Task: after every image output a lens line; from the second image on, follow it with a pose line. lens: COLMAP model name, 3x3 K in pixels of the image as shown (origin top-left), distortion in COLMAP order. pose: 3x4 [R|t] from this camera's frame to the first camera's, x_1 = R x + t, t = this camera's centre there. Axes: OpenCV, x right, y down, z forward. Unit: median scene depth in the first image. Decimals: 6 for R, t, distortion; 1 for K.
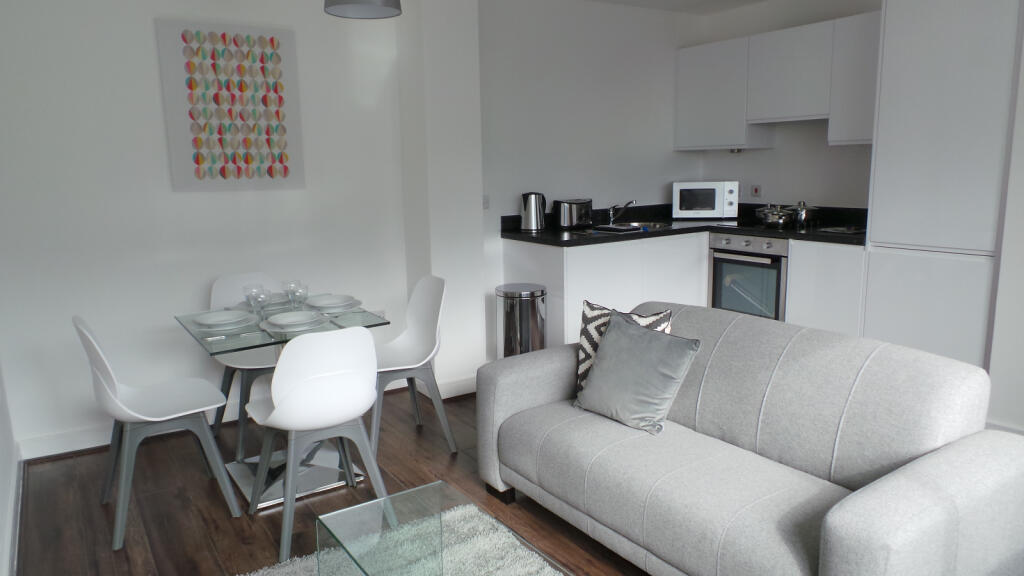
lens RADIAL K [[735.4, 0, 515.3], [0, 735.4, 286.6], [0, 0, 1]] dist [0.053865, -0.000946]
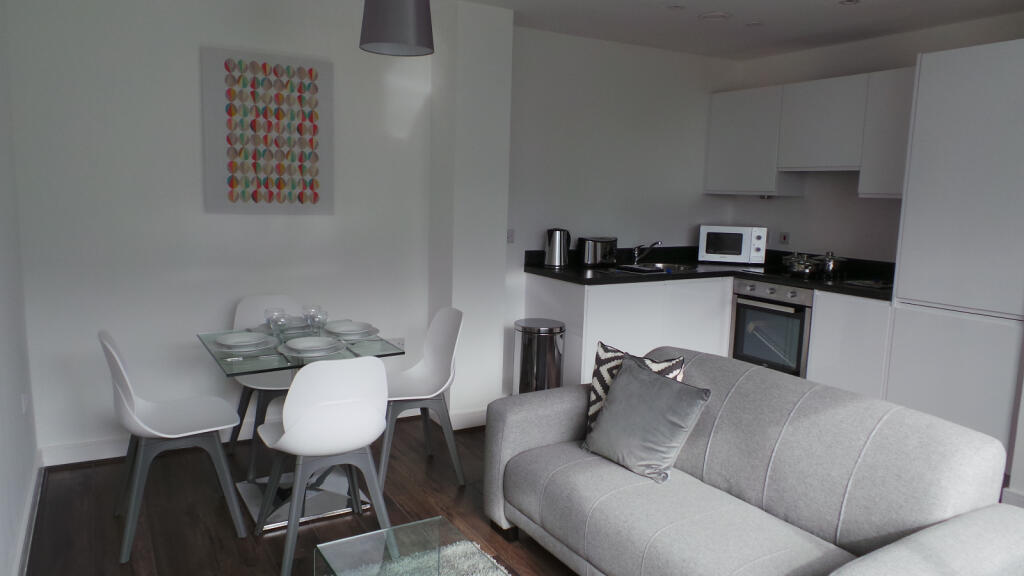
lens RADIAL K [[735.4, 0, 515.3], [0, 735.4, 290.7], [0, 0, 1]] dist [0.053865, -0.000946]
pose [[0.997577, 0.054304, -0.043489, 0.017528], [-0.055667, 0.997975, -0.030769, -0.011557], [0.041730, 0.033115, 0.998580, -0.005786]]
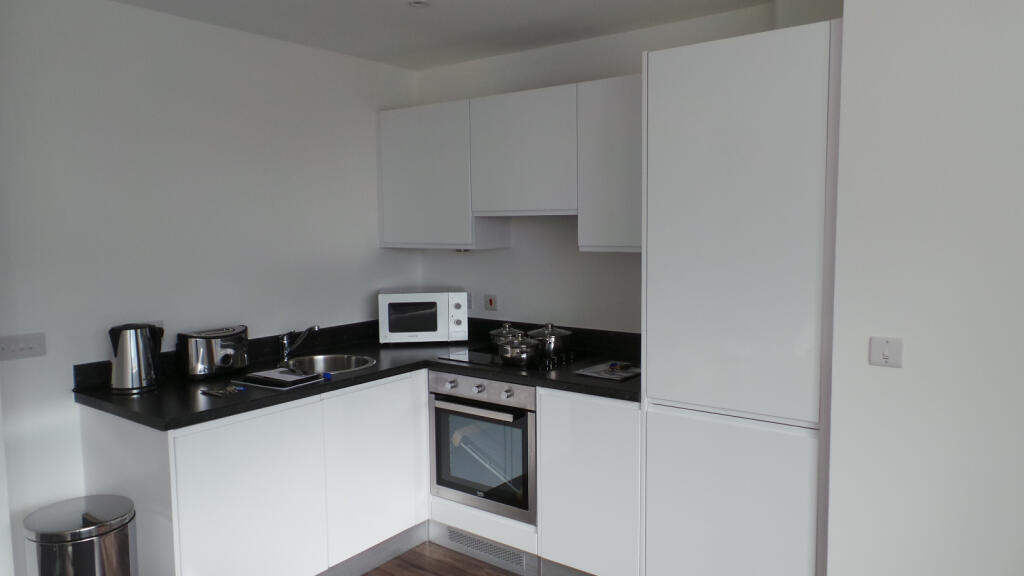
lens RADIAL K [[735.4, 0, 509.0], [0, 735.4, 280.4], [0, 0, 1]] dist [0.053865, -0.000946]
pose [[0.946684, -0.014691, 0.321827, 0.148146], [0.045977, 0.994895, -0.089831, -0.118784], [-0.318865, 0.099838, 0.942527, 0.413203]]
